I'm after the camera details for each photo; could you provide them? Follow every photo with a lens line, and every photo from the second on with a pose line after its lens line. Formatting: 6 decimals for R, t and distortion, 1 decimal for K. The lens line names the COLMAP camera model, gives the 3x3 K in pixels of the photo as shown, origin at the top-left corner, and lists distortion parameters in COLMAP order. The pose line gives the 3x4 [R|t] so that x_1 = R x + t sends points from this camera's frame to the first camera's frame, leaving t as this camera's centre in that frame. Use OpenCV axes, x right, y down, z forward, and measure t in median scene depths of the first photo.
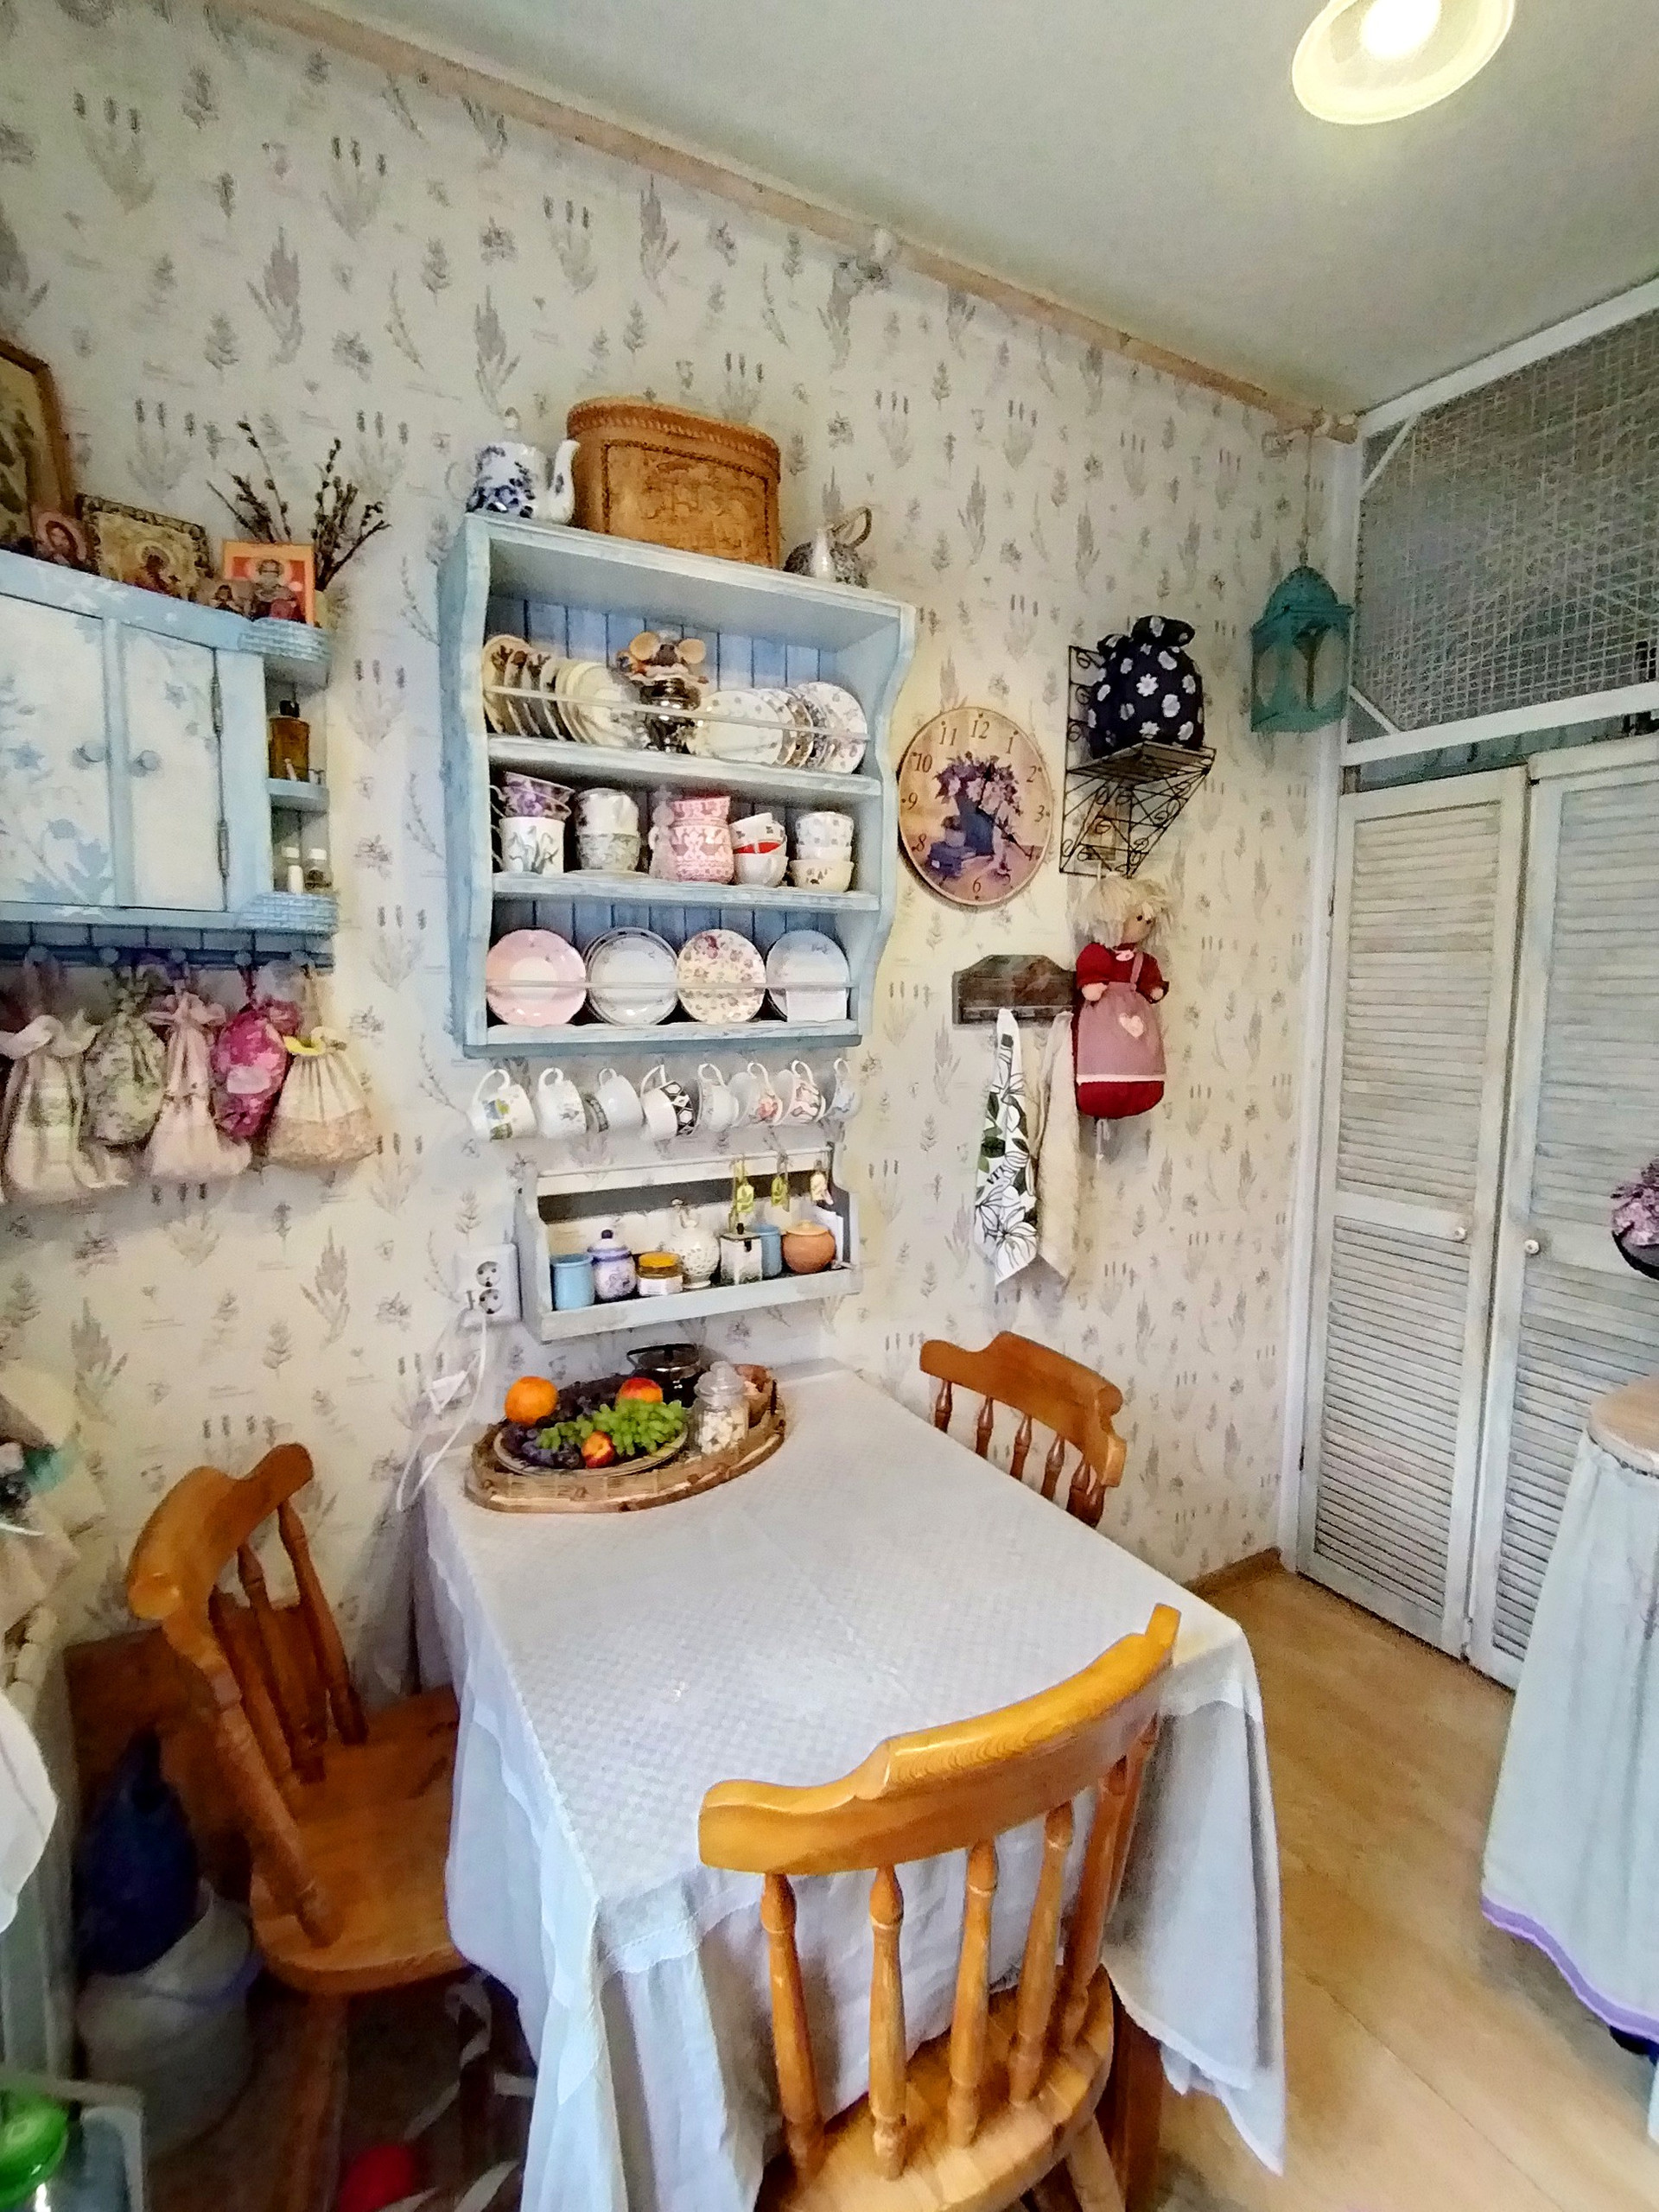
lens RADIAL K [[1059.4, 0, 844.7], [0, 1059.4, 1111.2], [0, 0, 1]] dist [-0.009138, 0.000991]
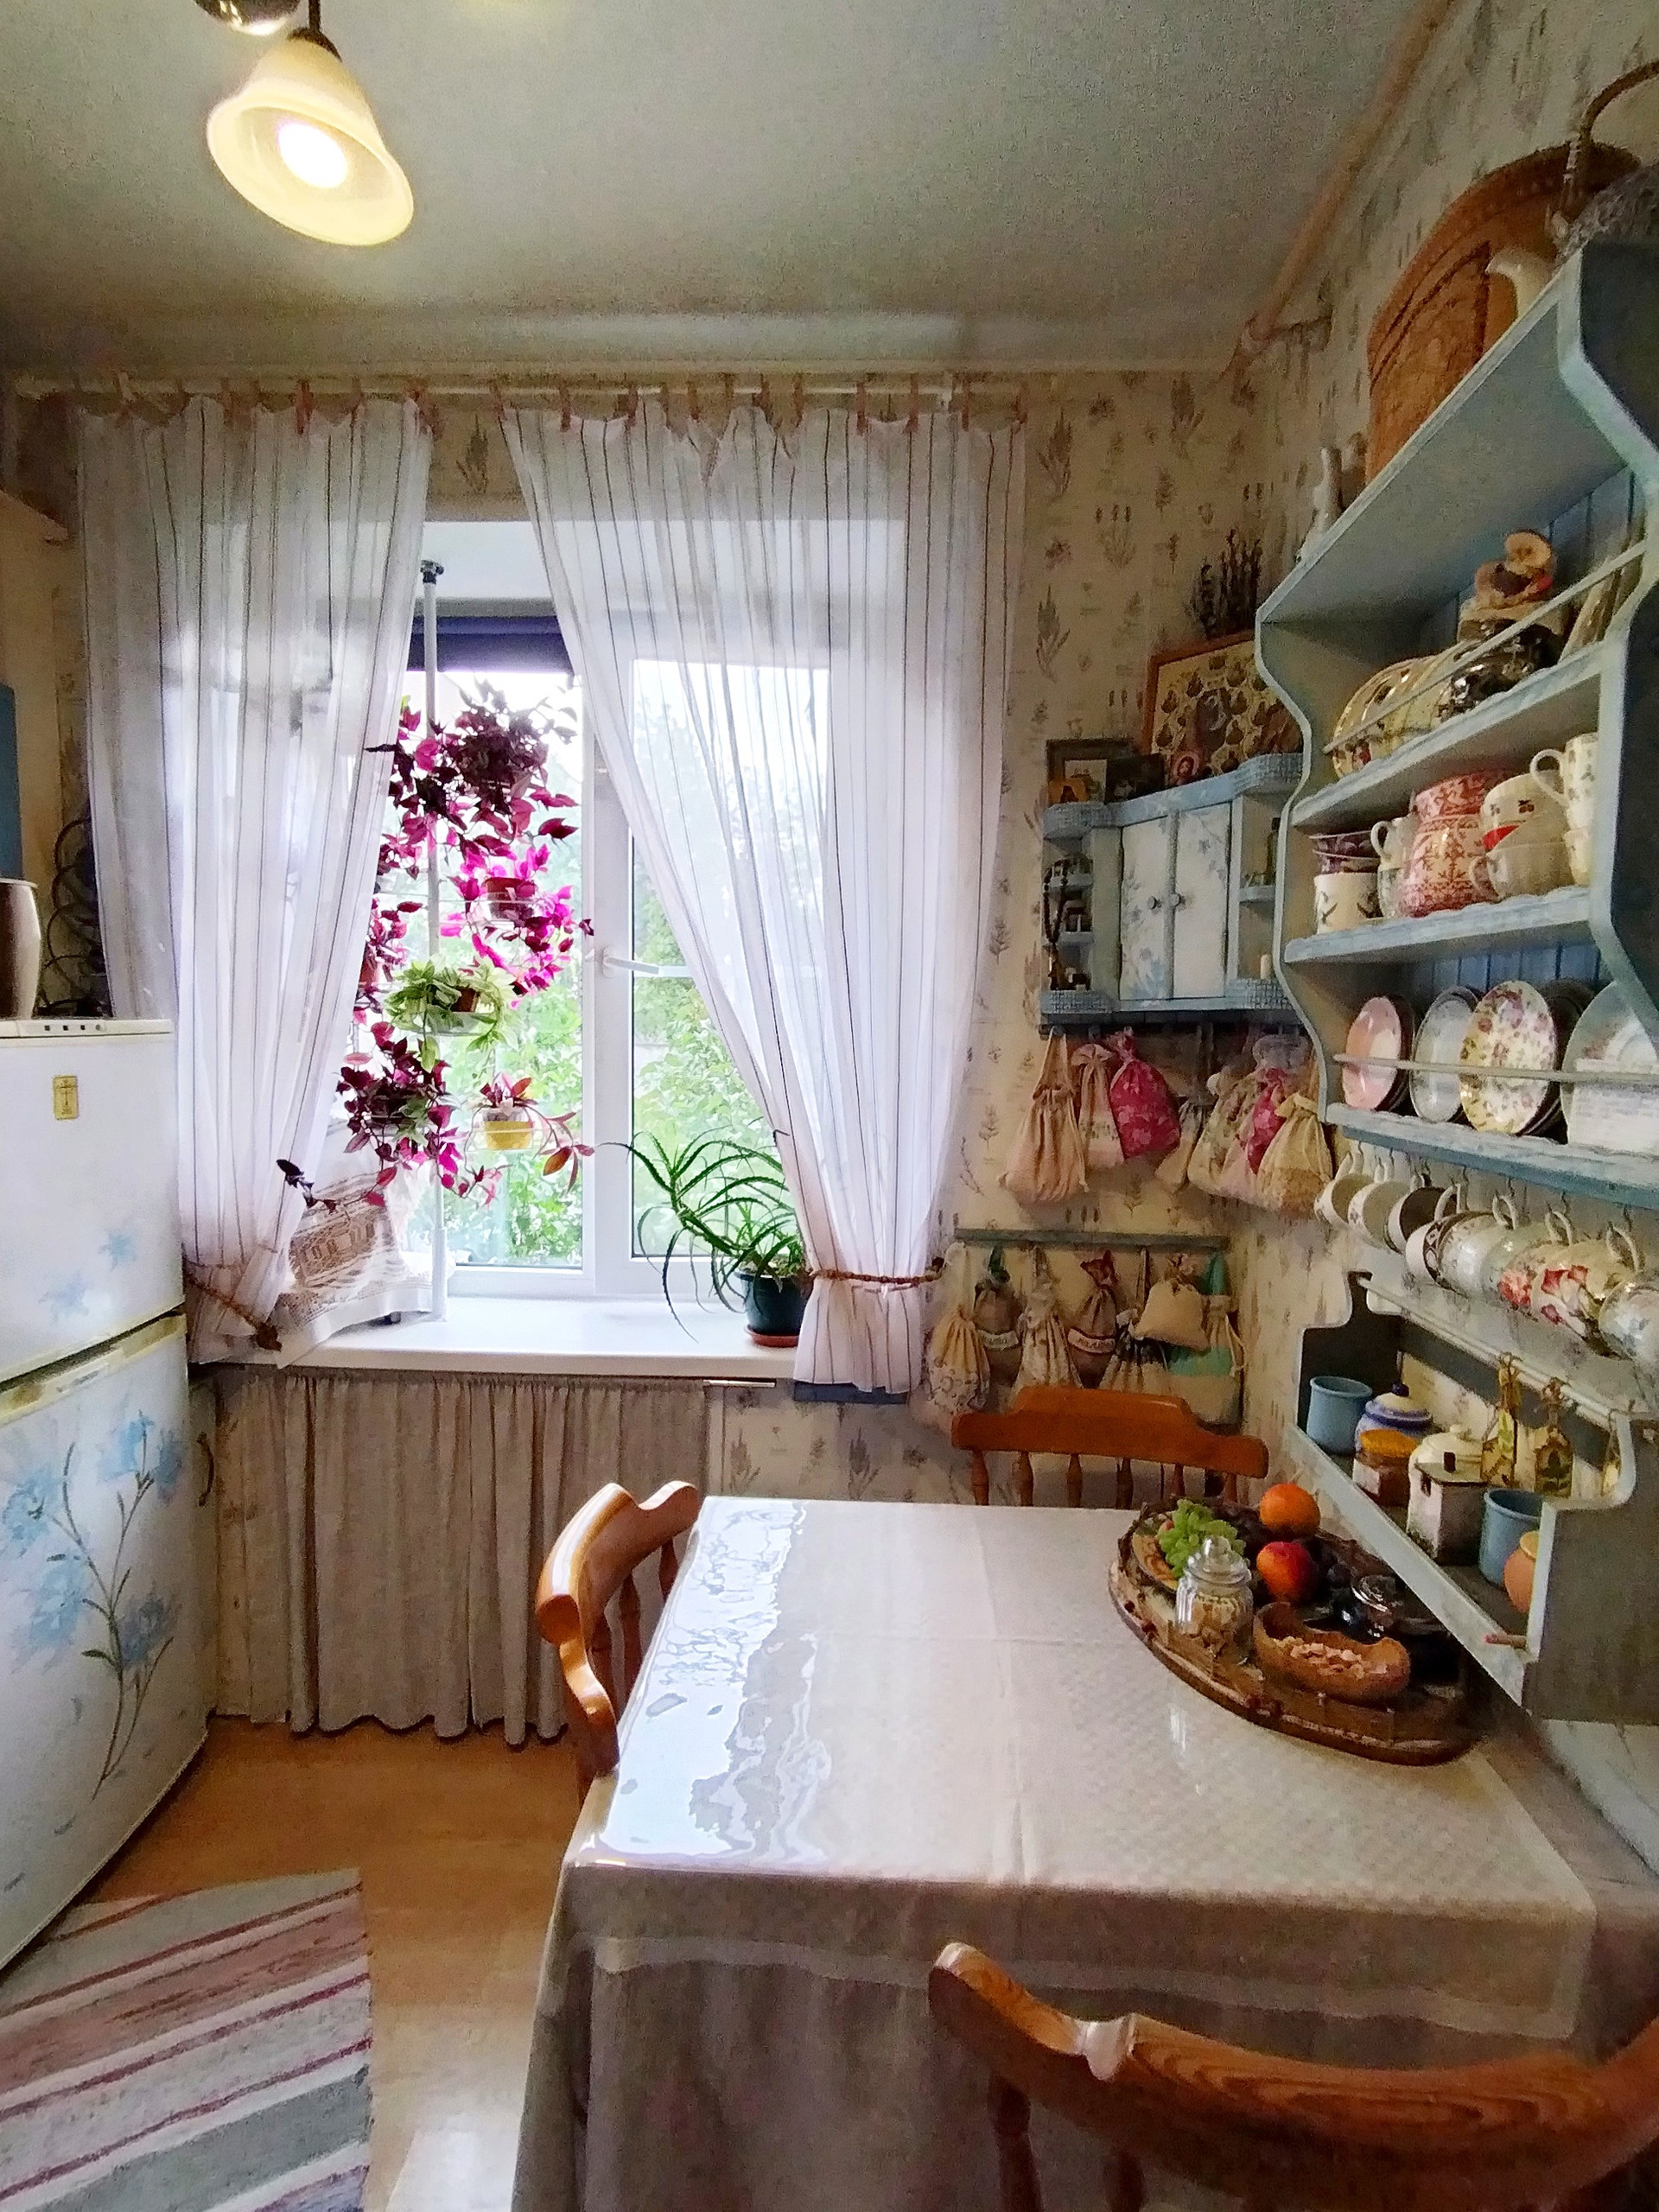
lens RADIAL K [[1059.4, 0, 844.7], [0, 1059.4, 1111.2], [0, 0, 1]] dist [-0.009138, 0.000991]
pose [[-0.525958, 0.057172, -0.848587, 0.654171], [-0.119820, 0.982807, 0.140480, -0.148317], [0.842028, 0.175564, -0.510064, 1.084187]]
